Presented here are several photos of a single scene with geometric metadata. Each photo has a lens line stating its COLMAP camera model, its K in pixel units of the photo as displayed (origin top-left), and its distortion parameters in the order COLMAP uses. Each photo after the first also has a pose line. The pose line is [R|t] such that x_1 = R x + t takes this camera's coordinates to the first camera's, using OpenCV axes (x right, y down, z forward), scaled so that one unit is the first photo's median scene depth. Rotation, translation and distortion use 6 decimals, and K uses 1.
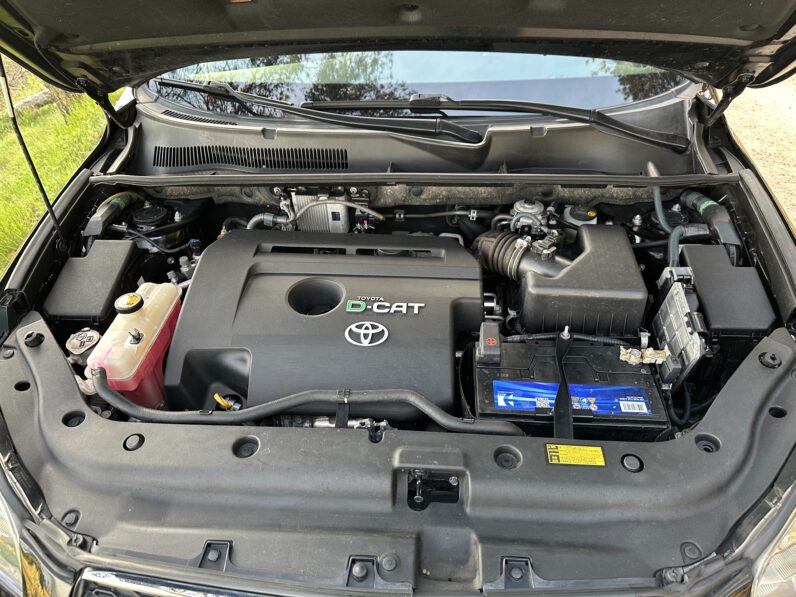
lens RADIAL K [[563.9, 0, 398.0], [0, 563.9, 298.5], [0, 0, 1]] dist [0.006043, -0.032894]
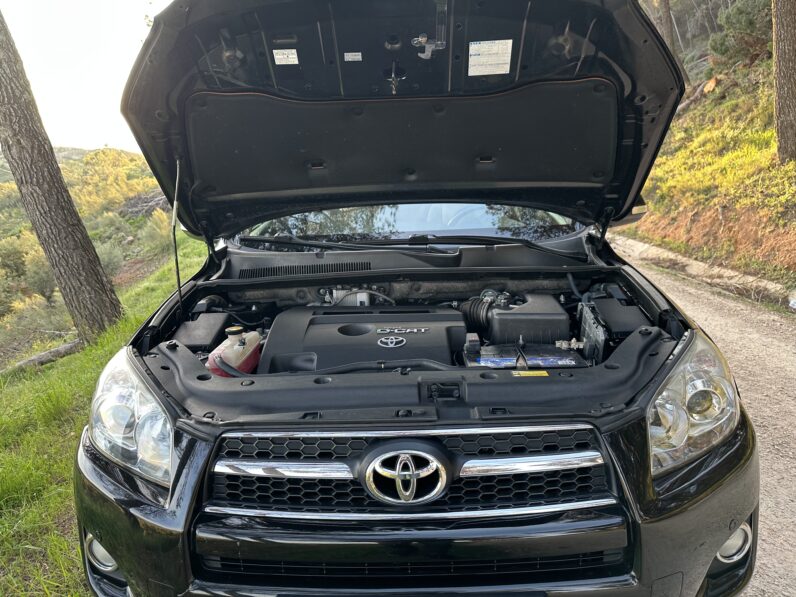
lens RADIAL K [[563.9, 0, 398.0], [0, 563.9, 298.5], [0, 0, 1]] dist [0.006043, -0.032894]
pose [[0.998846, -0.018519, 0.044314, -0.094821], [0.036471, 0.892810, -0.448955, 0.582280], [-0.031250, 0.450053, 0.892455, -0.377623]]
